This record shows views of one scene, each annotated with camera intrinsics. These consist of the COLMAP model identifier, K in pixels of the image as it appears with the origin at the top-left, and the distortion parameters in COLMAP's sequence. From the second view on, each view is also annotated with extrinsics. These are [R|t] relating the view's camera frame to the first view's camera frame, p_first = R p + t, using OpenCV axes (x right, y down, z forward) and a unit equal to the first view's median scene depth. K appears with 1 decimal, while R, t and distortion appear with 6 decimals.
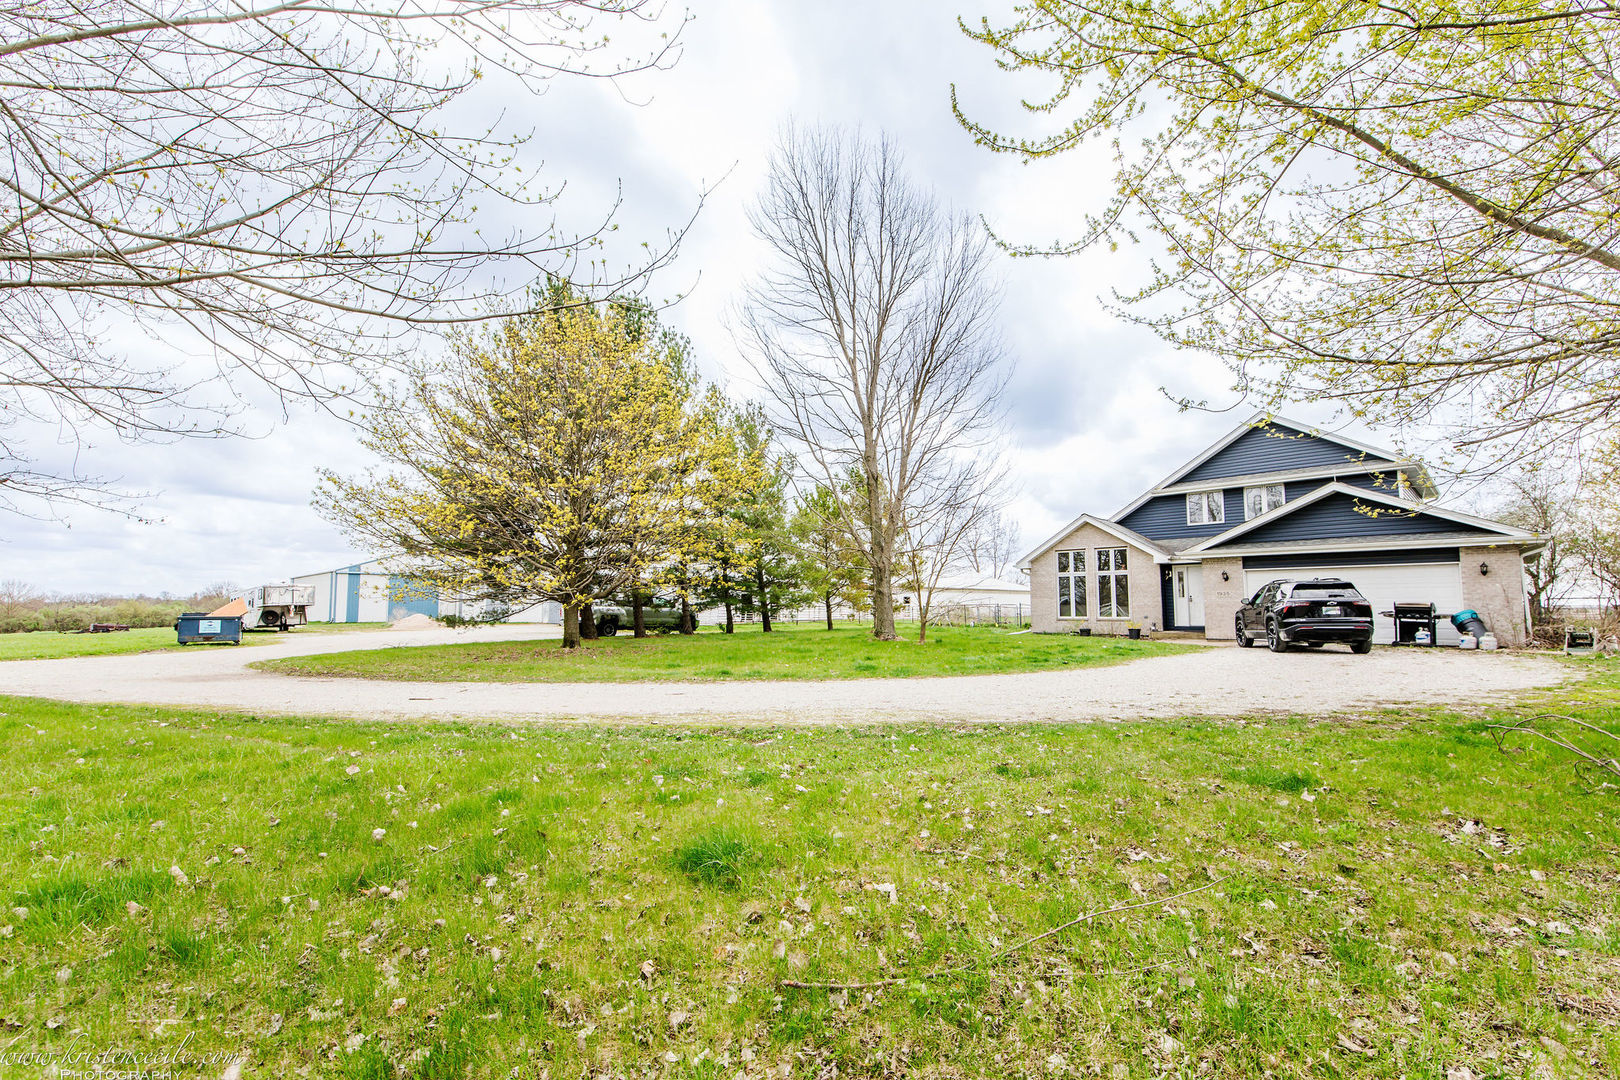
lens RADIAL K [[721.9, 0, 829.2], [0, 721.9, 632.5], [0, 0, 1]] dist [-0.011771, -0.000075]
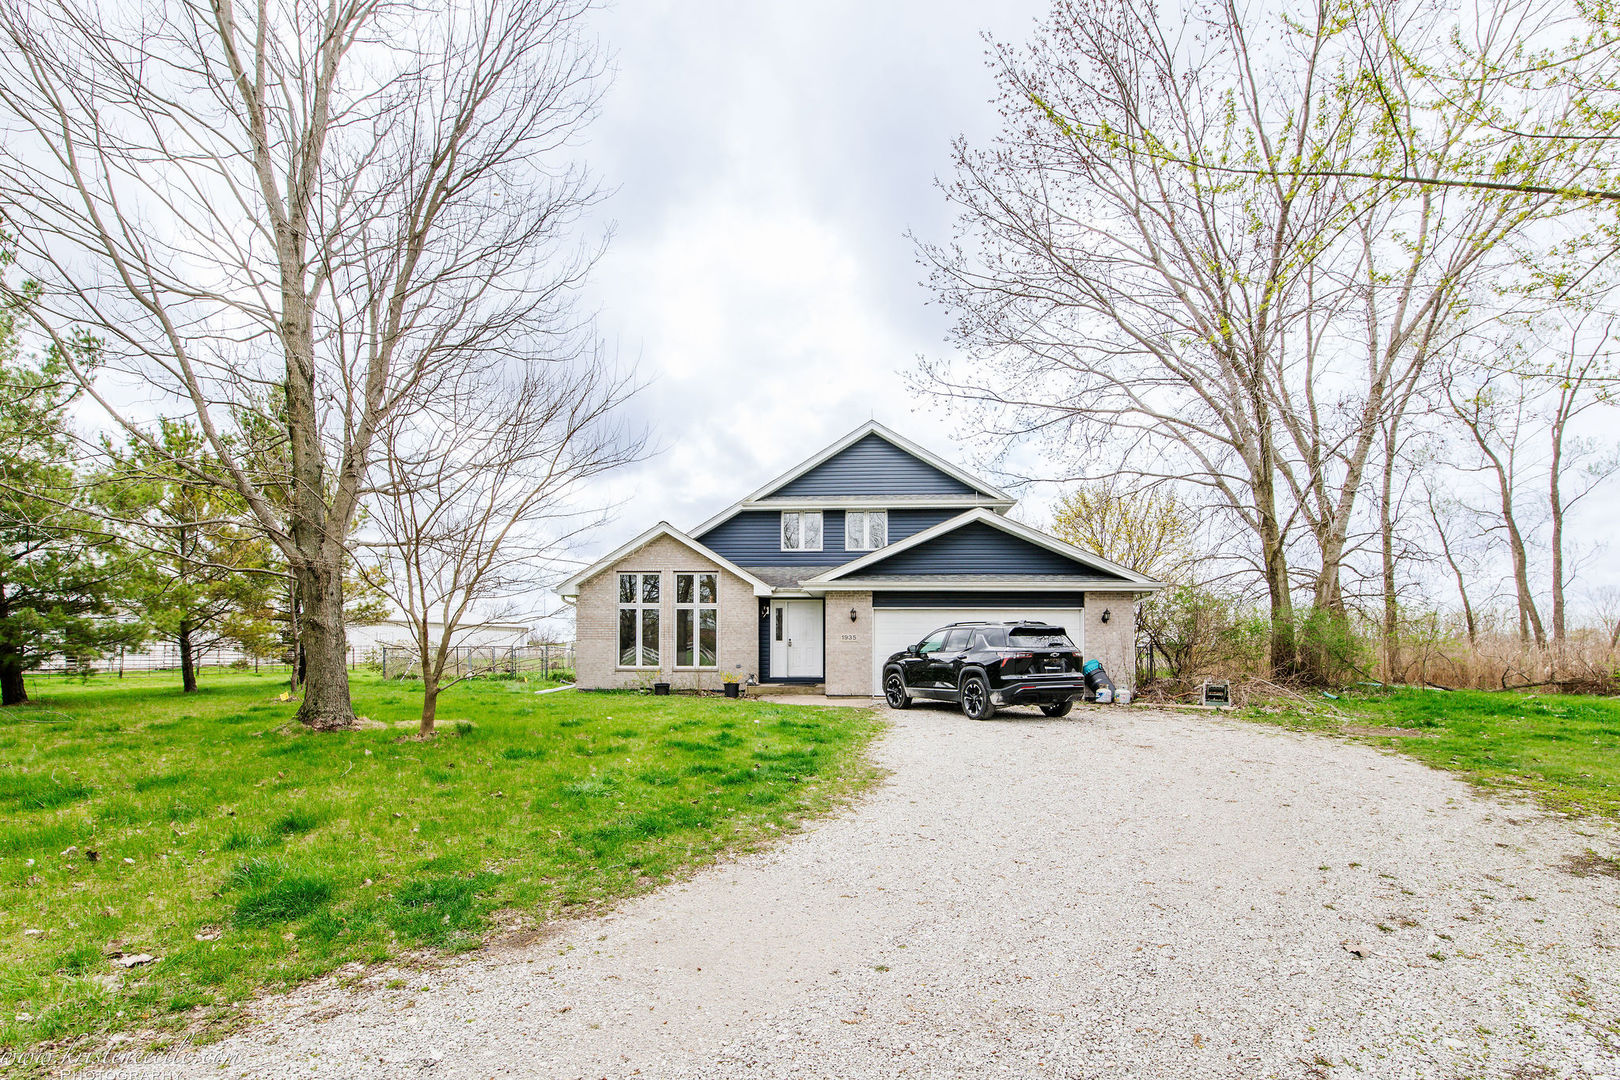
lens RADIAL K [[721.9, 0, 829.2], [0, 721.9, 632.5], [0, 0, 1]] dist [-0.011771, -0.000075]
pose [[0.754853, 0.017628, 0.655658, 0.015218], [0.015857, 0.998856, -0.045112, -0.021782], [-0.655703, 0.044450, 0.753710, 0.375231]]
